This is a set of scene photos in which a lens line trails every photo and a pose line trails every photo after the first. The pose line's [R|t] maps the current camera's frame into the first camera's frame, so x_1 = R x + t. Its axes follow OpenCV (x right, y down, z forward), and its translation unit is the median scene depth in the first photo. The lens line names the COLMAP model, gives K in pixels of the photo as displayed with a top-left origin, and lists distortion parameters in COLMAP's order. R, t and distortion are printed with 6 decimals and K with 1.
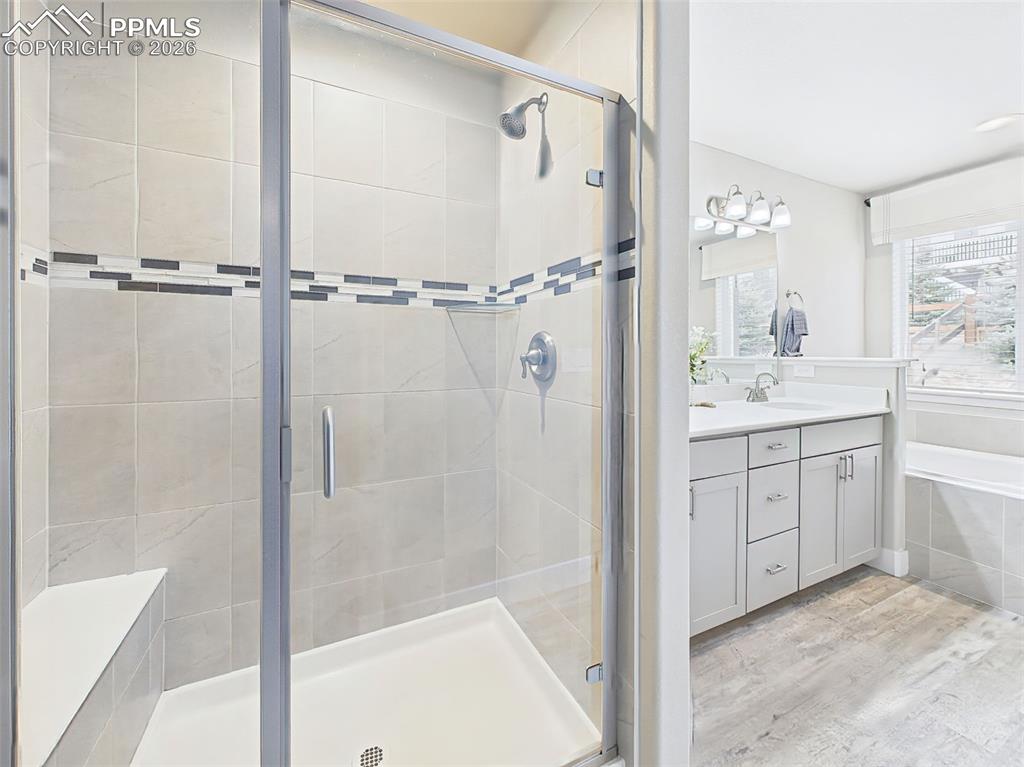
lens RADIAL K [[412.9, 0, 508.6], [0, 412.9, 350.4], [0, 0, 1]] dist [0.000478, -0.000050]
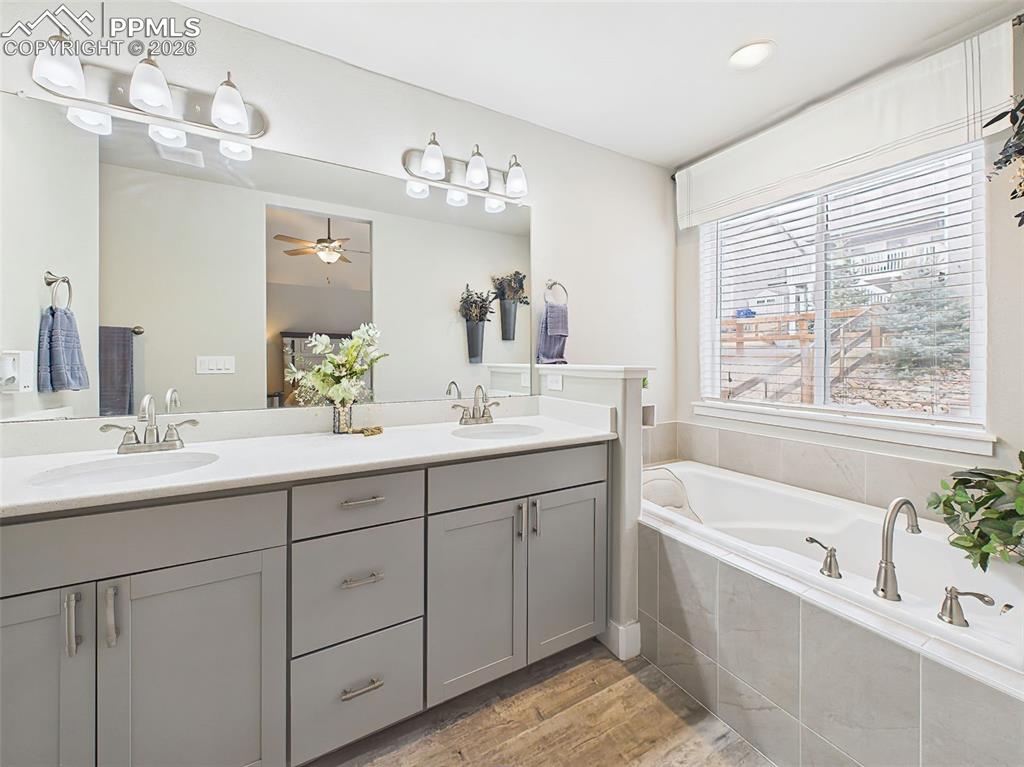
lens RADIAL K [[412.4, 0, 511.8], [0, 412.4, 356.9], [0, 0, 1]] dist [0.002084, 0.000095]
pose [[0.997874, 0.000013, 0.065178, 0.705751], [-0.000088, 0.999999, 0.001151, 0.000972], [-0.065177, -0.001154, 0.997873, 0.275952]]
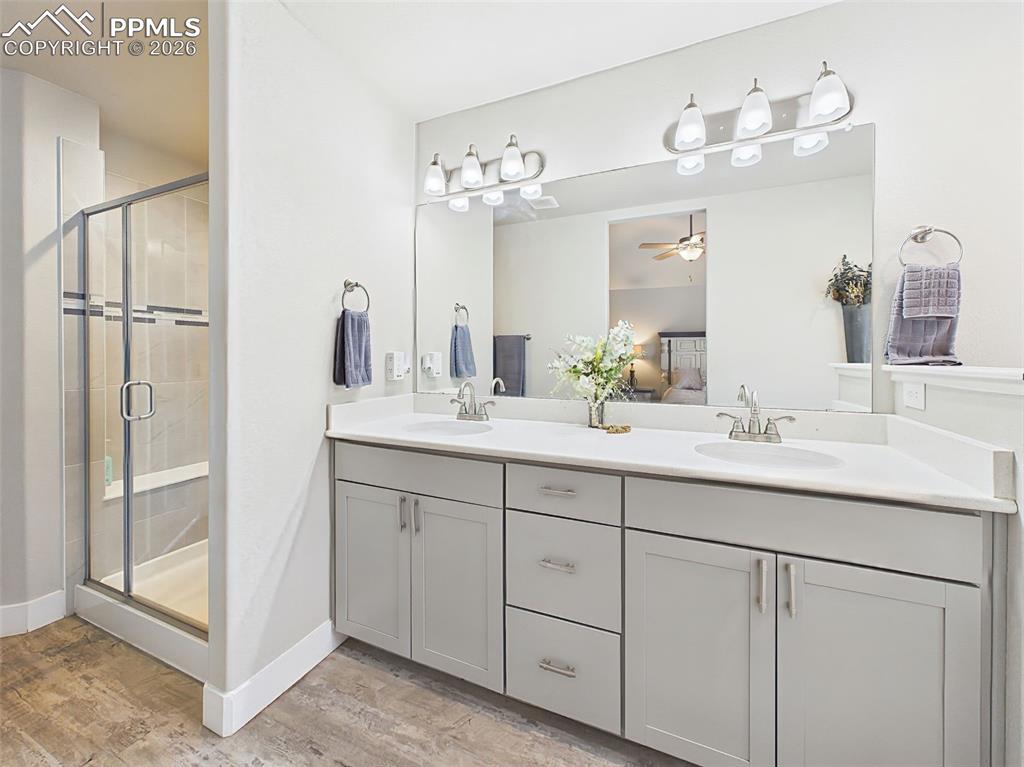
lens RADIAL K [[412.4, 0, 511.8], [0, 412.4, 356.9], [0, 0, 1]] dist [0.002084, 0.000095]
pose [[0.641911, -0.000825, -0.766779, 0.946959], [0.003931, 0.999990, 0.002215, 0.003293], [0.766769, -0.004436, 0.641907, 0.415154]]
